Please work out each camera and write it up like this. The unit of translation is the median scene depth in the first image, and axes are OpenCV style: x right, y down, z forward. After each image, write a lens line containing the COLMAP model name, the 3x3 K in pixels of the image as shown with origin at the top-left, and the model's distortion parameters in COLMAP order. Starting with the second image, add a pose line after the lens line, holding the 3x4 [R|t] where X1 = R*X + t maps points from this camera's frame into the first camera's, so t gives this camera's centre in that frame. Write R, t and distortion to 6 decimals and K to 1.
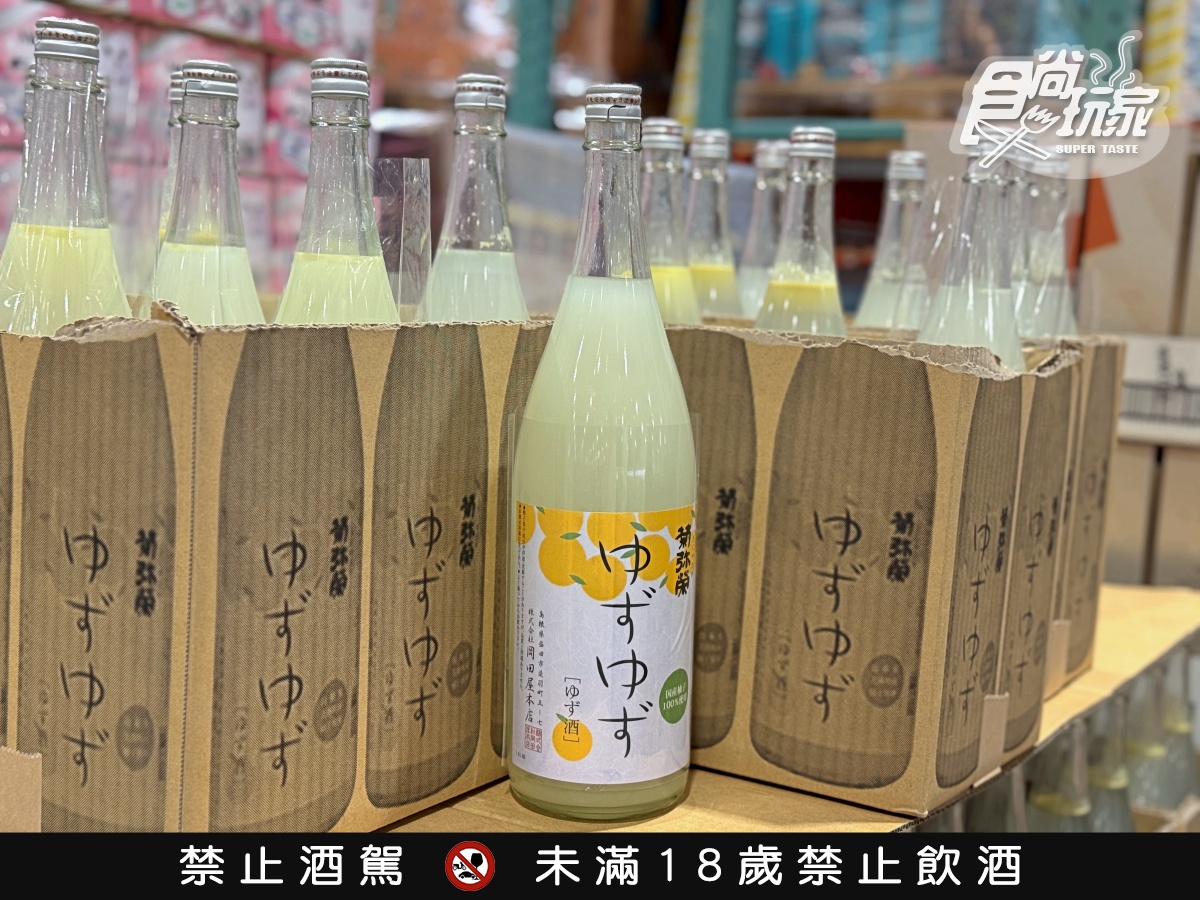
lens RADIAL K [[1677.9, 0, 599.3], [0, 1677.9, 448.3], [0, 0, 1]] dist [0.153390, 0.000000]
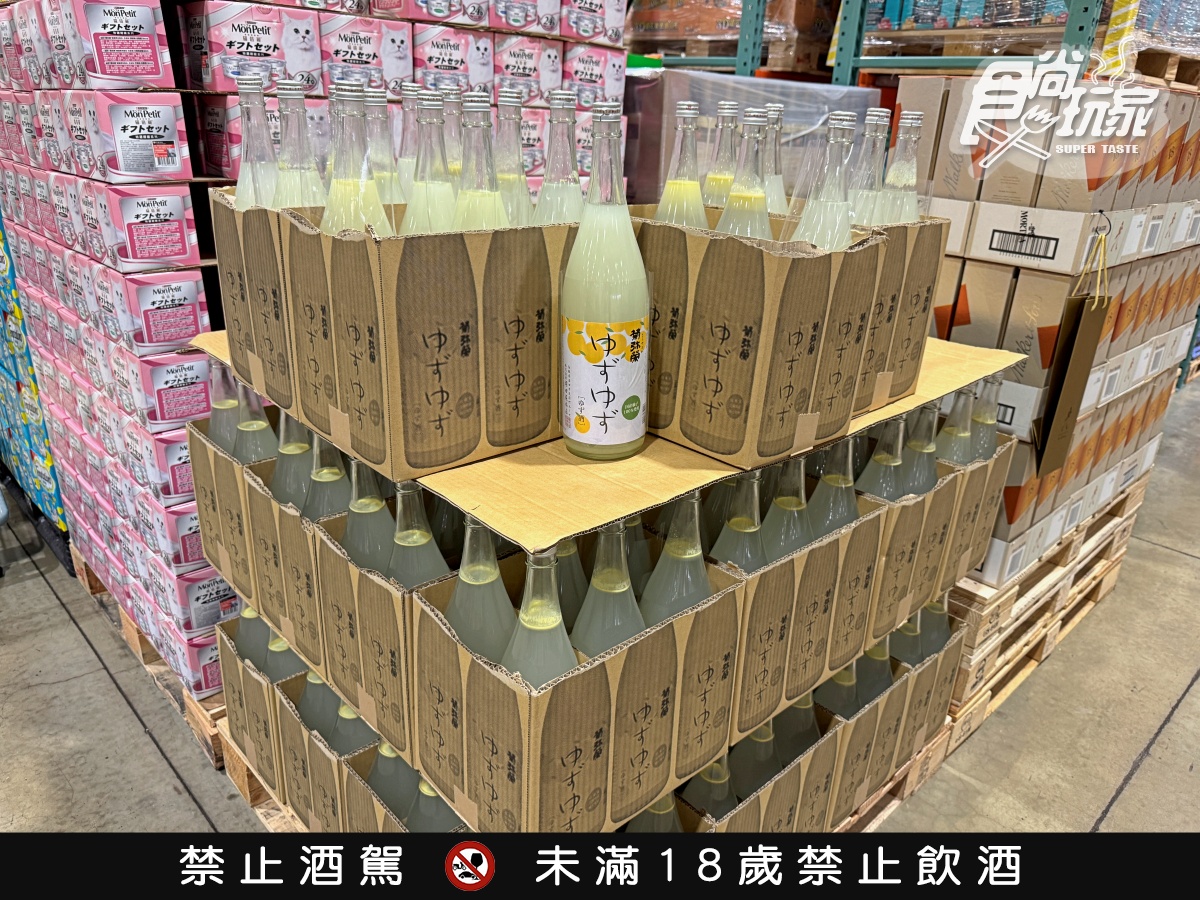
lens RADIAL K [[845.5, 0, 599.5], [0, 845.5, 447.0], [0, 0, 1]] dist [0.086299, -0.007107]
pose [[0.964491, 0.086055, -0.249704, 0.284328], [-0.020748, 0.967195, 0.253185, -0.078559], [0.263301, -0.239013, 0.934637, -0.035241]]
